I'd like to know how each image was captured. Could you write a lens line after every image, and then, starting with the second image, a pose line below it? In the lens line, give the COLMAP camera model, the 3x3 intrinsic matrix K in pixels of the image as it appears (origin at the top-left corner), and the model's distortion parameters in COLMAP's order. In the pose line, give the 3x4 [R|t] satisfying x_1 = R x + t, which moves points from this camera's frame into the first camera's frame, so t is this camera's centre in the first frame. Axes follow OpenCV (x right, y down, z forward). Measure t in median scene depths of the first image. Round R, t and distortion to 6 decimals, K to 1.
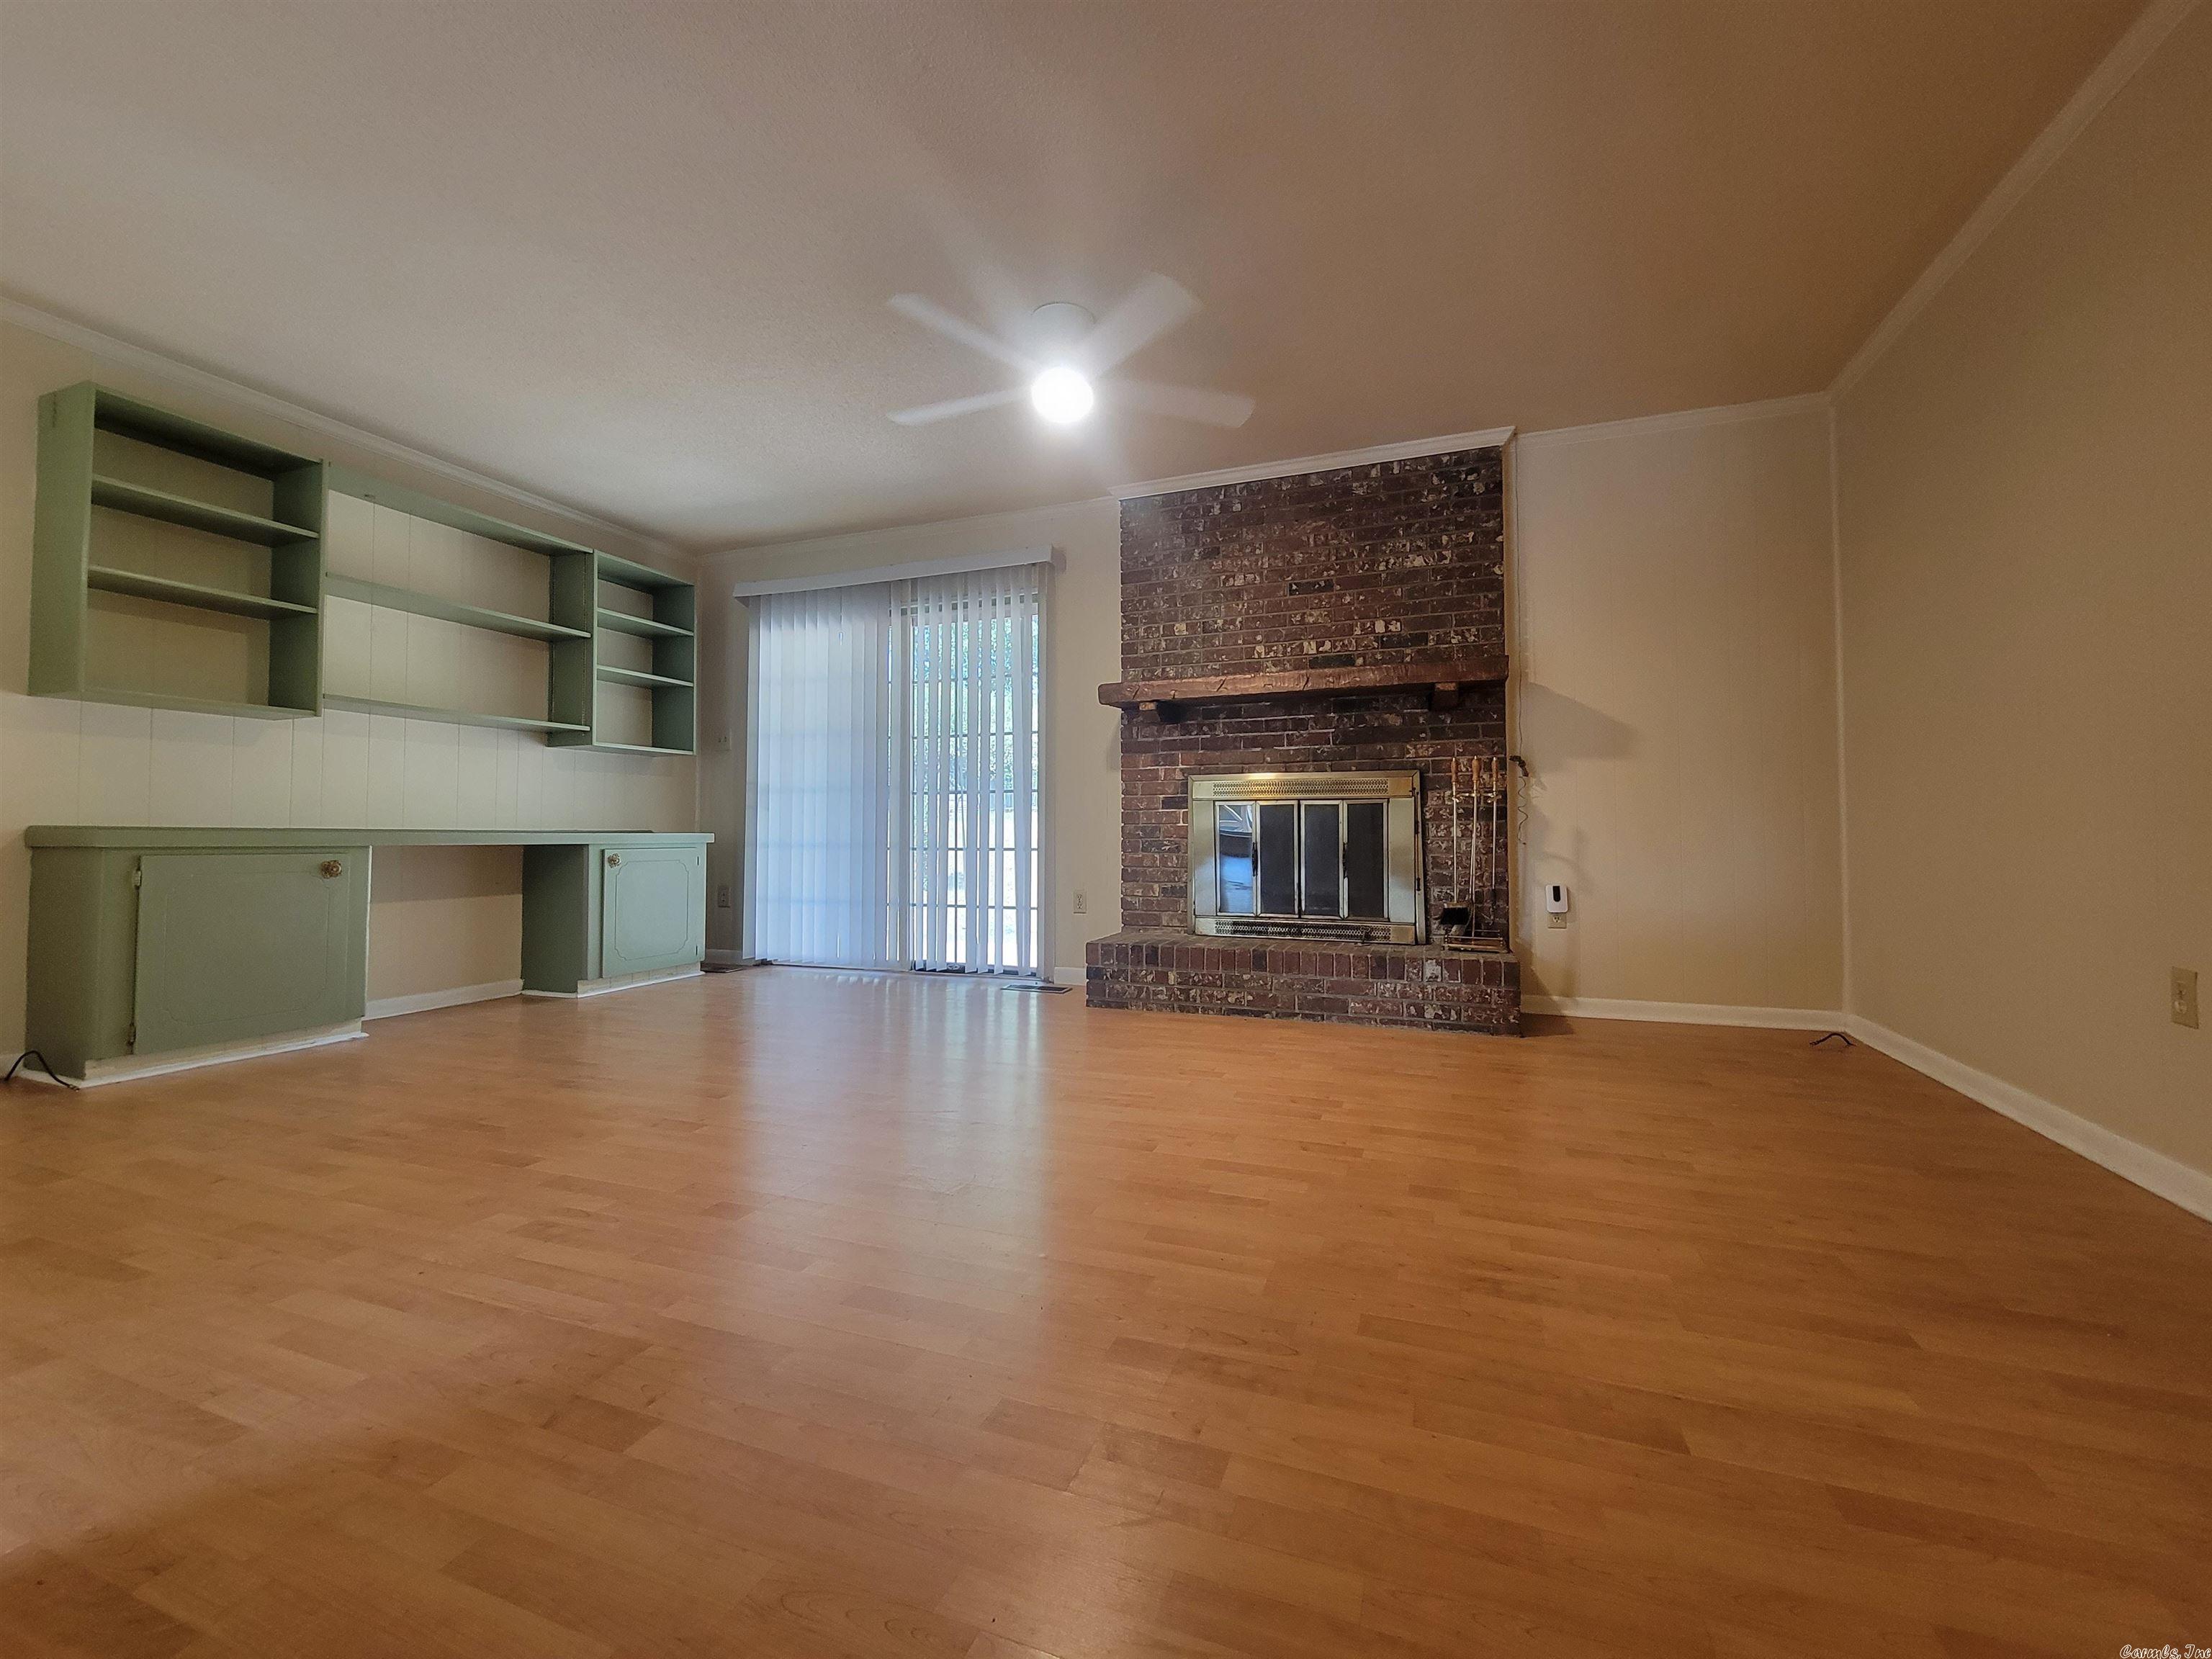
lens RADIAL K [[908.8, 0, 1107.3], [0, 908.8, 812.0], [0, 0, 1]] dist [0.003826, -0.004277]
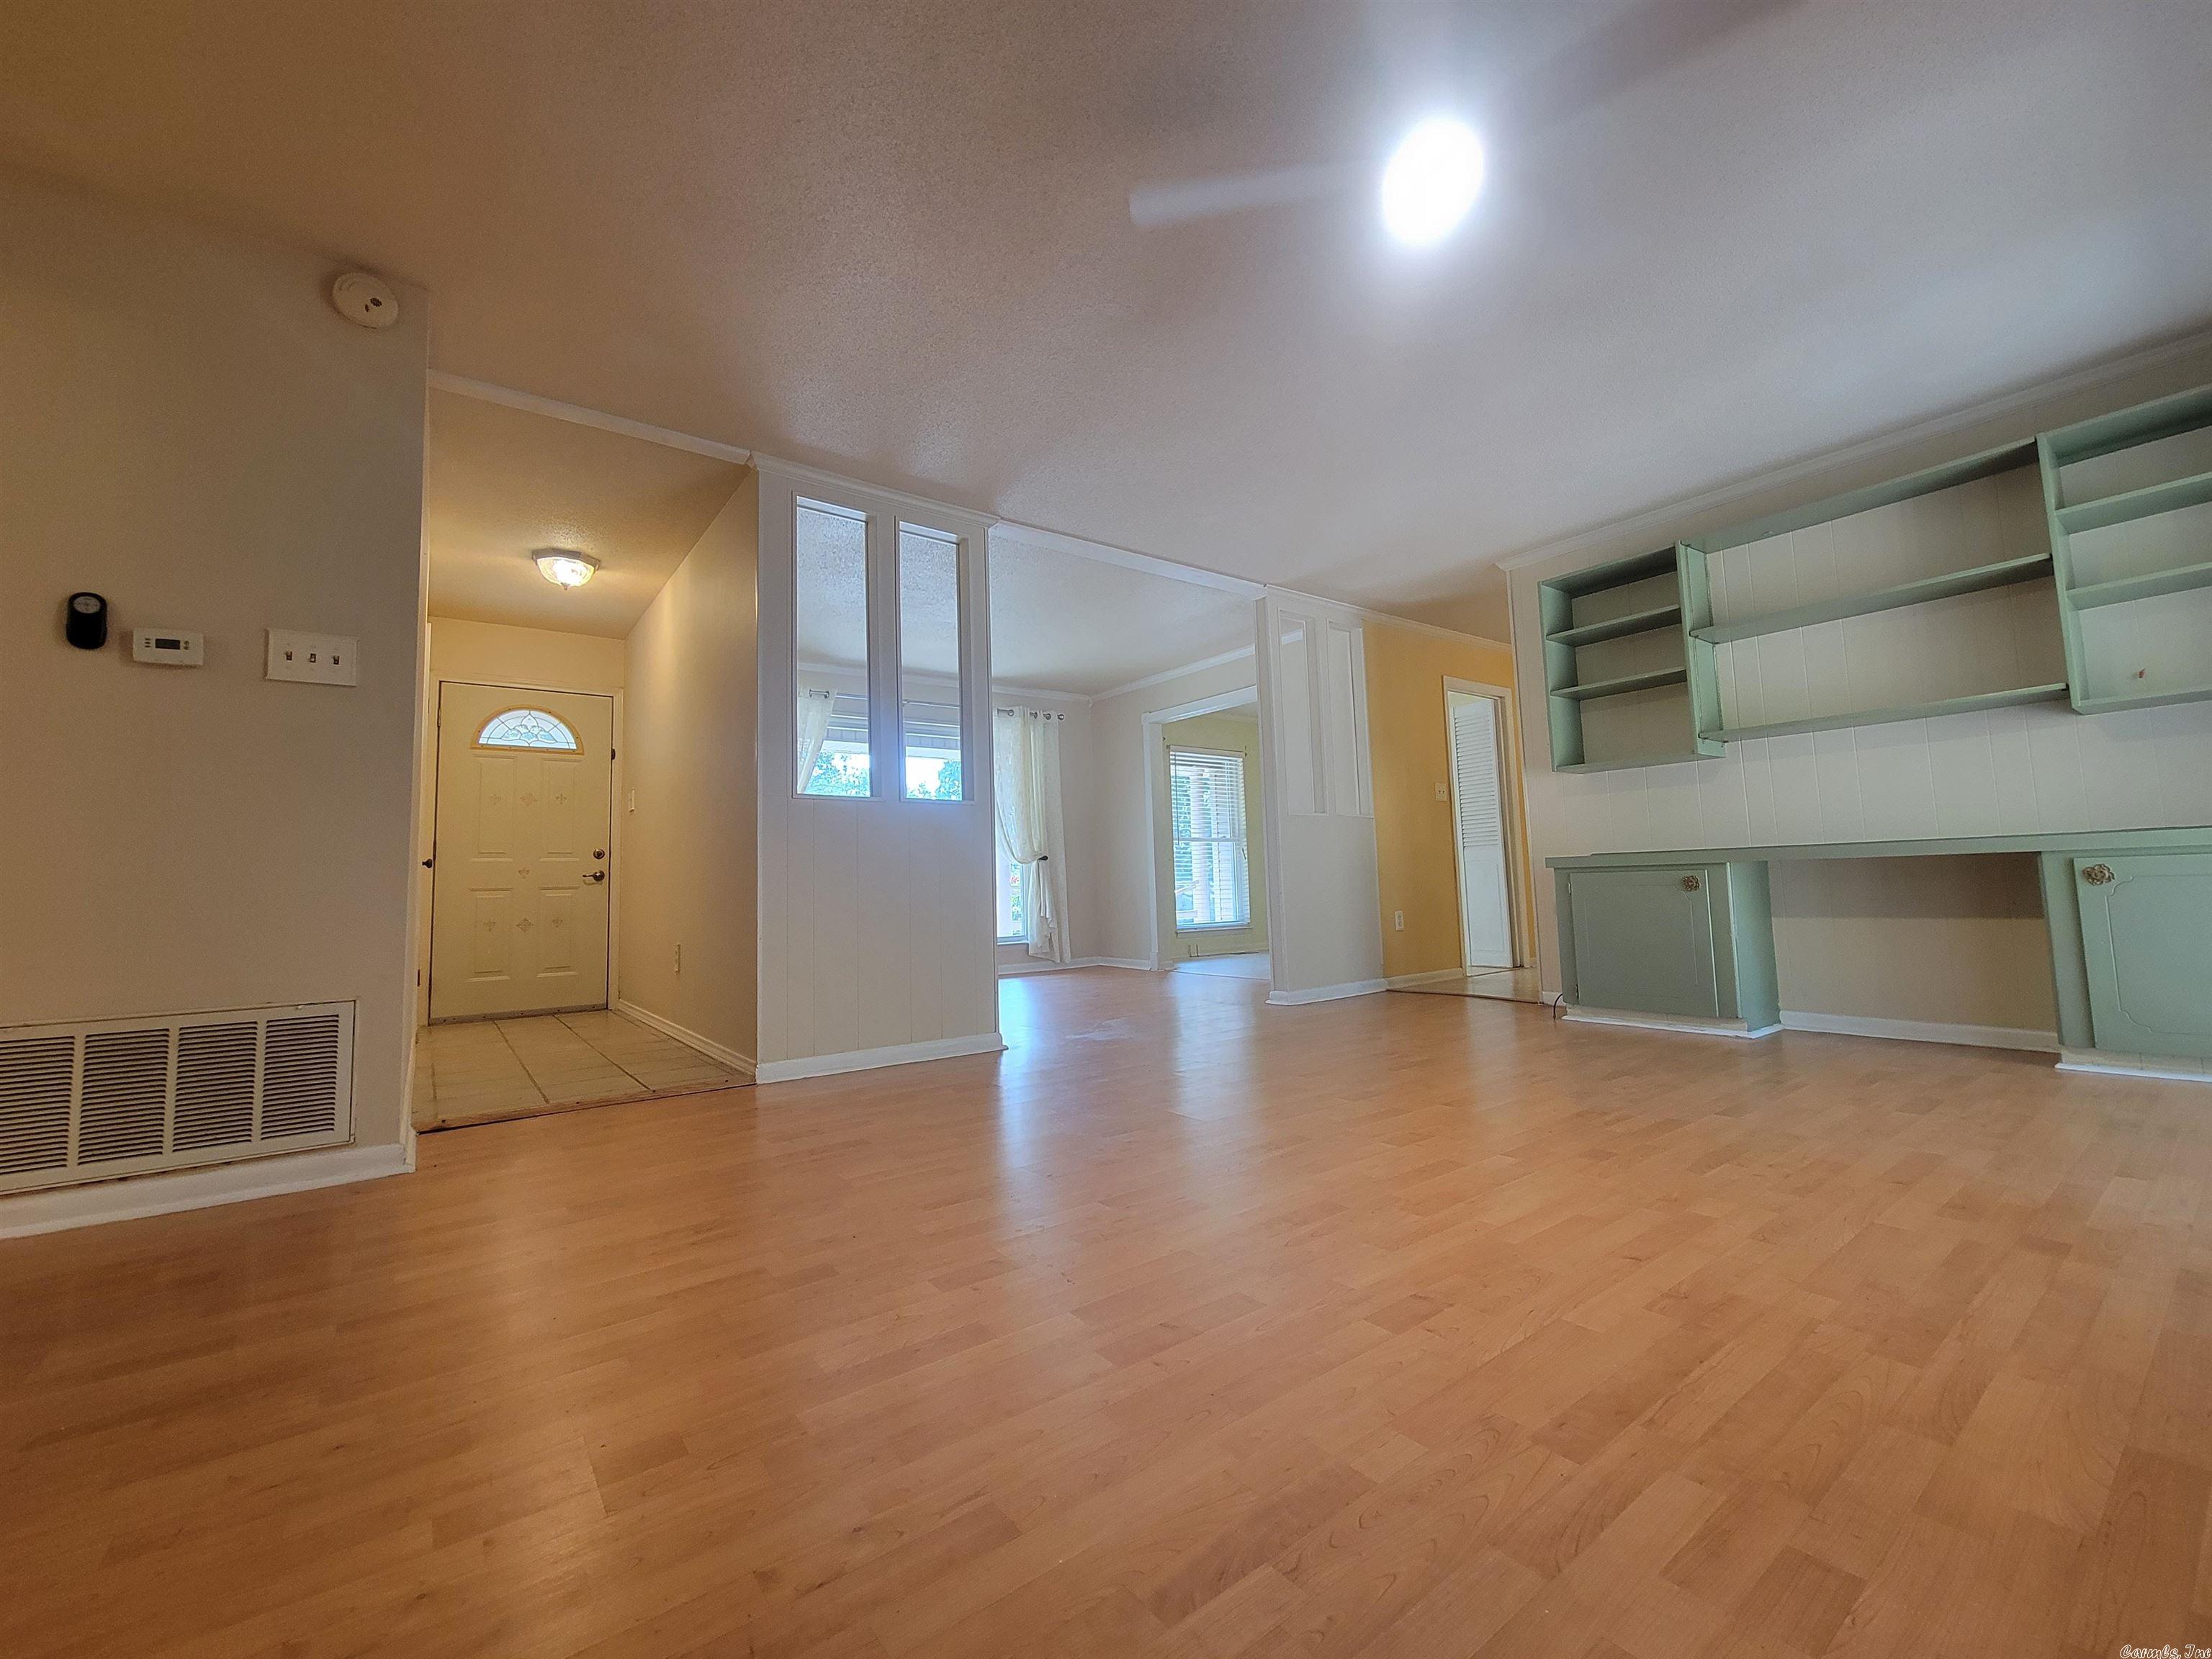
lens RADIAL K [[908.8, 0, 1101.8], [0, 908.8, 818.8], [0, 0, 1]] dist [0.003826, -0.004277]
pose [[-0.537869, -0.047321, -0.841699, 0.549248], [0.054151, 0.994422, -0.090511, 0.044828], [0.841288, -0.094262, -0.532306, 0.995116]]
